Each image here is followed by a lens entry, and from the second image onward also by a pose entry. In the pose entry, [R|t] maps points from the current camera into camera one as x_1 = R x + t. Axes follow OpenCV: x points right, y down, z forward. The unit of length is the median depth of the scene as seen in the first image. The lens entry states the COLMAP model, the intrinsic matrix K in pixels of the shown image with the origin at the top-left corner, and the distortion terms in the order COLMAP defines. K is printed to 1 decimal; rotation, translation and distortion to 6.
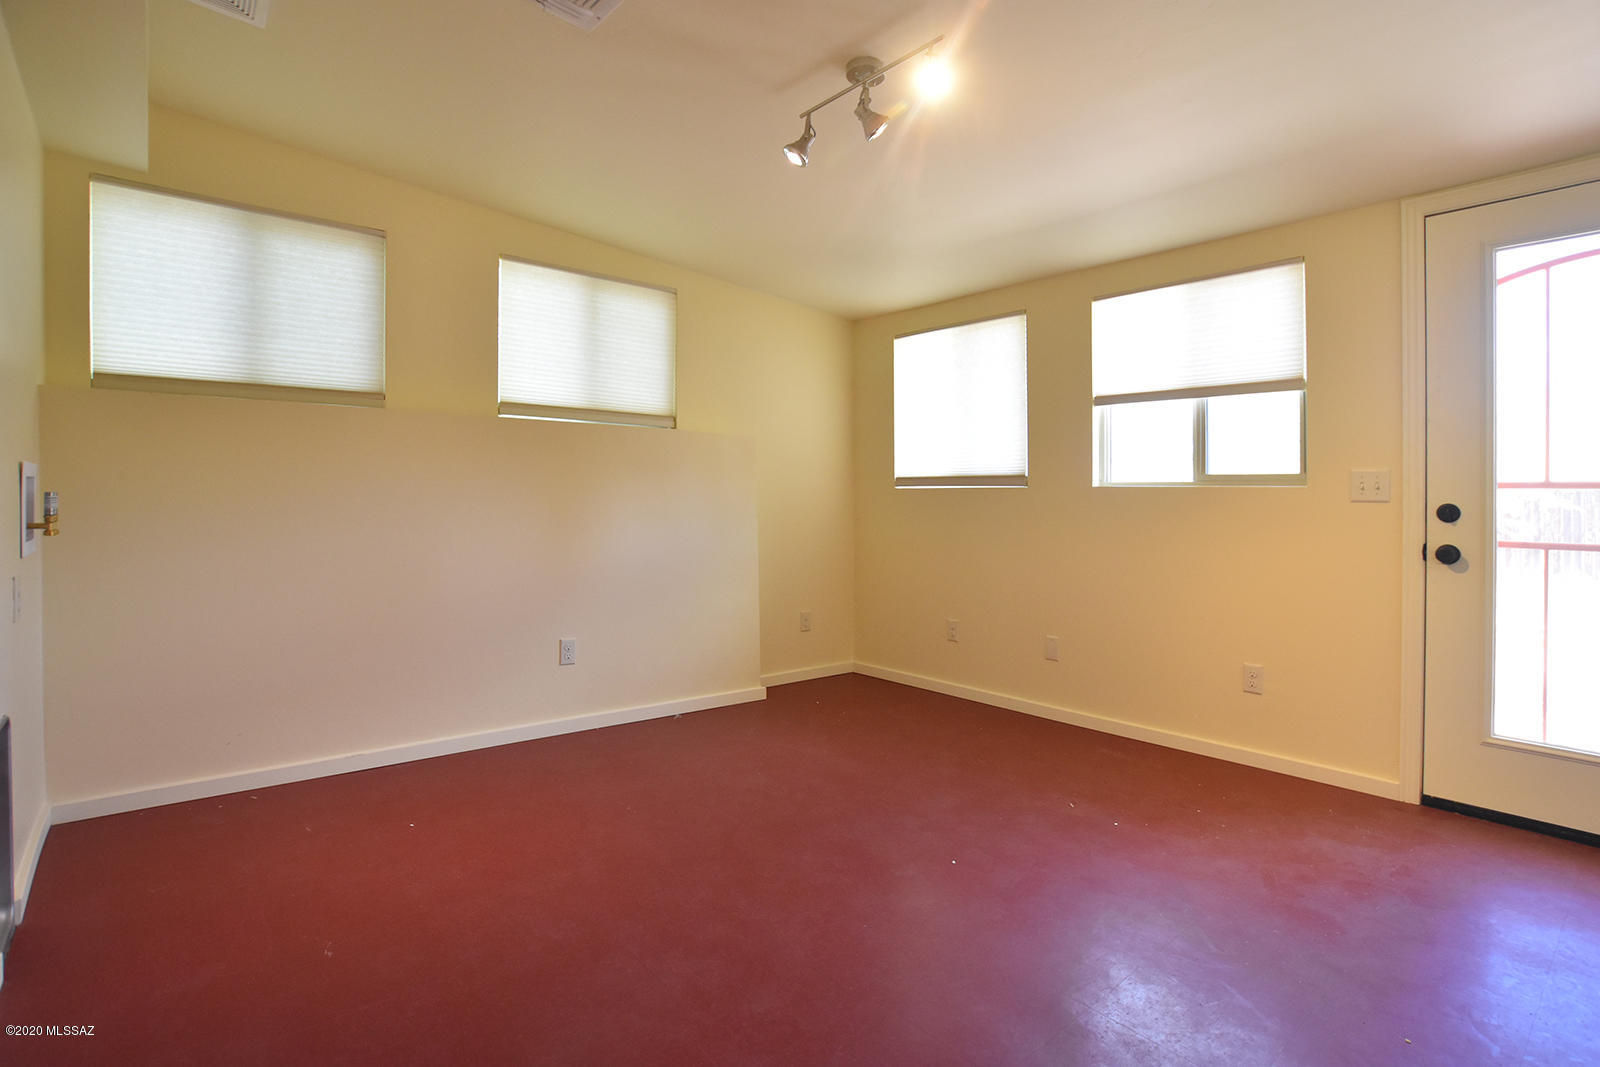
lens RADIAL K [[776.3, 0, 806.7], [0, 776.3, 533.3], [0, 0, 1]] dist [-0.077165, 0.034944]
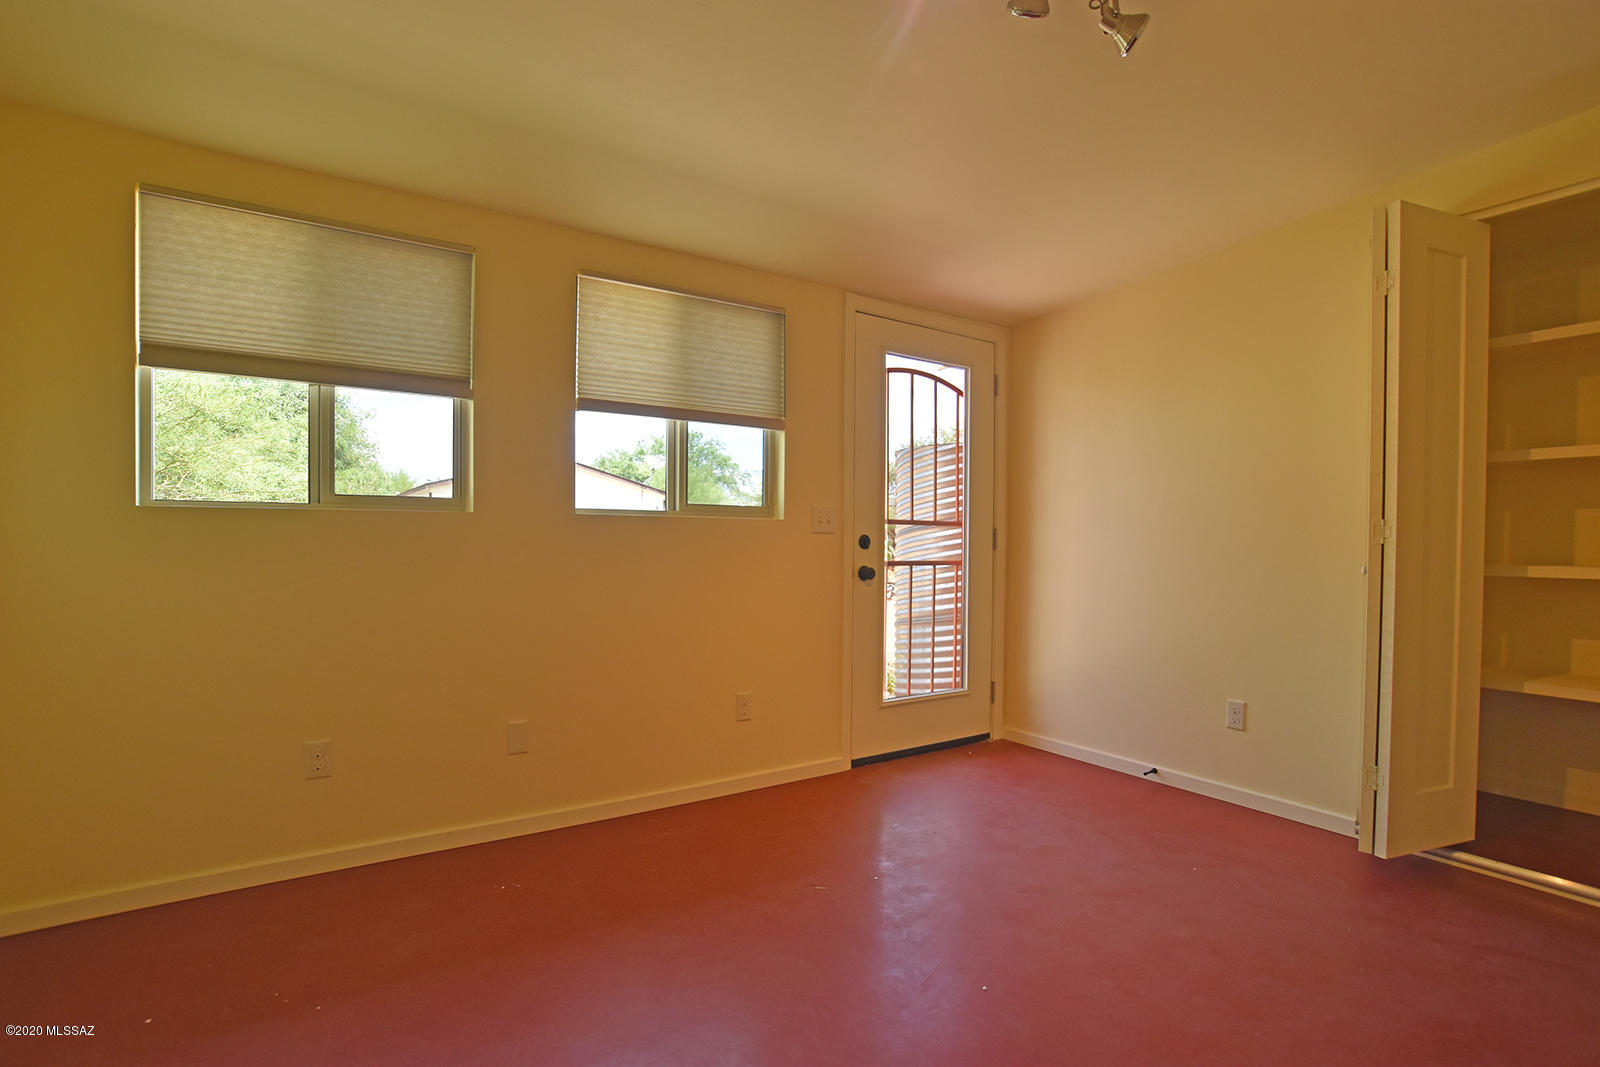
lens RADIAL K [[776.3, 0, 806.7], [0, 776.3, 533.3], [0, 0, 1]] dist [-0.077165, 0.034944]
pose [[0.102280, -0.010245, 0.994703, -0.508110], [0.029012, 0.999552, 0.007312, -0.053926], [-0.994332, 0.028111, 0.102532, 0.938793]]
